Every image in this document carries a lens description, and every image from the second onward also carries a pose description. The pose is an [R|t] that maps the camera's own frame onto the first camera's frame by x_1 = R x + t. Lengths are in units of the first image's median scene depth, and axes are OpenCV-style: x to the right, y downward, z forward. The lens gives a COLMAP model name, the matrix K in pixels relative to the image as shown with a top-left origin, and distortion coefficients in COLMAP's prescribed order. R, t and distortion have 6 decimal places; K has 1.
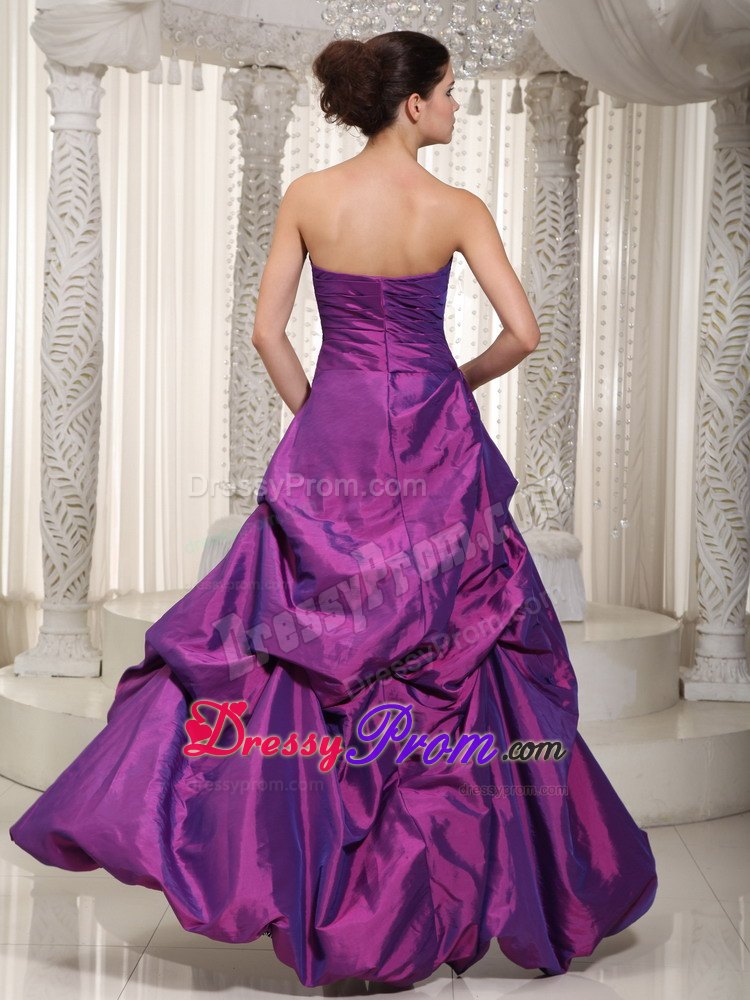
lens RADIAL K [[1889.9, 0, 385.2], [0, 1889.9, 504.3], [0, 0, 1]] dist [0.123487, 0.000000]
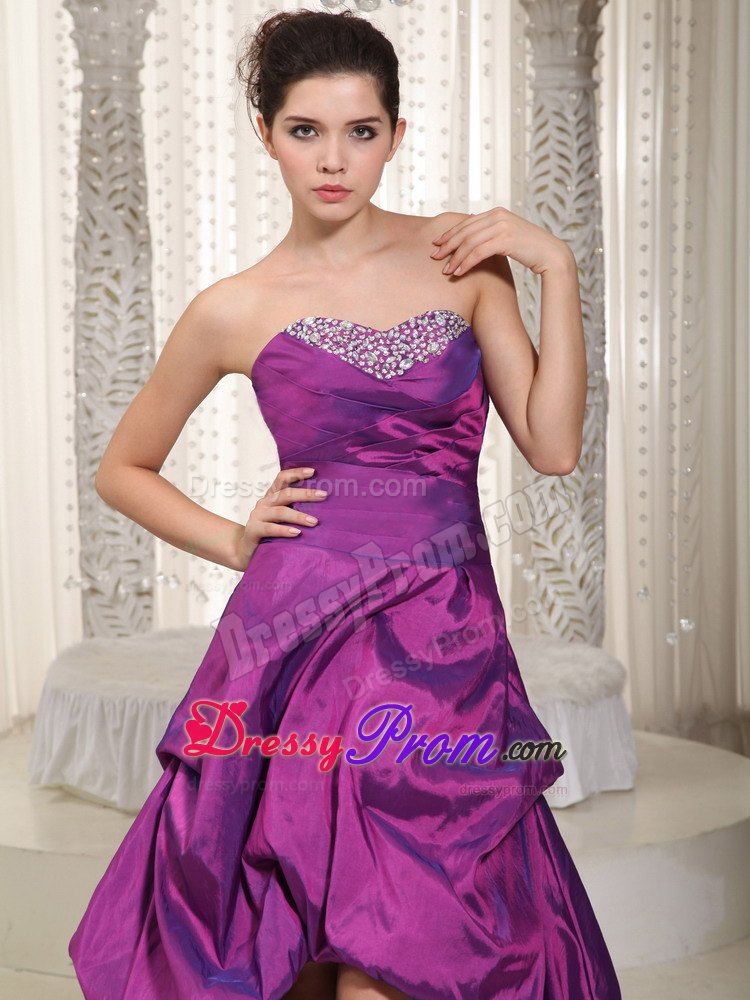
lens RADIAL K [[2596.6, 0, 371.2], [0, 2596.6, 498.3], [0, 0, 1]] dist [0.393232, 0.000000]
pose [[0.999088, -0.035376, 0.023905, -0.002357], [0.034904, 0.999193, 0.019860, -0.051867], [-0.024589, -0.019008, 0.999517, 0.095856]]
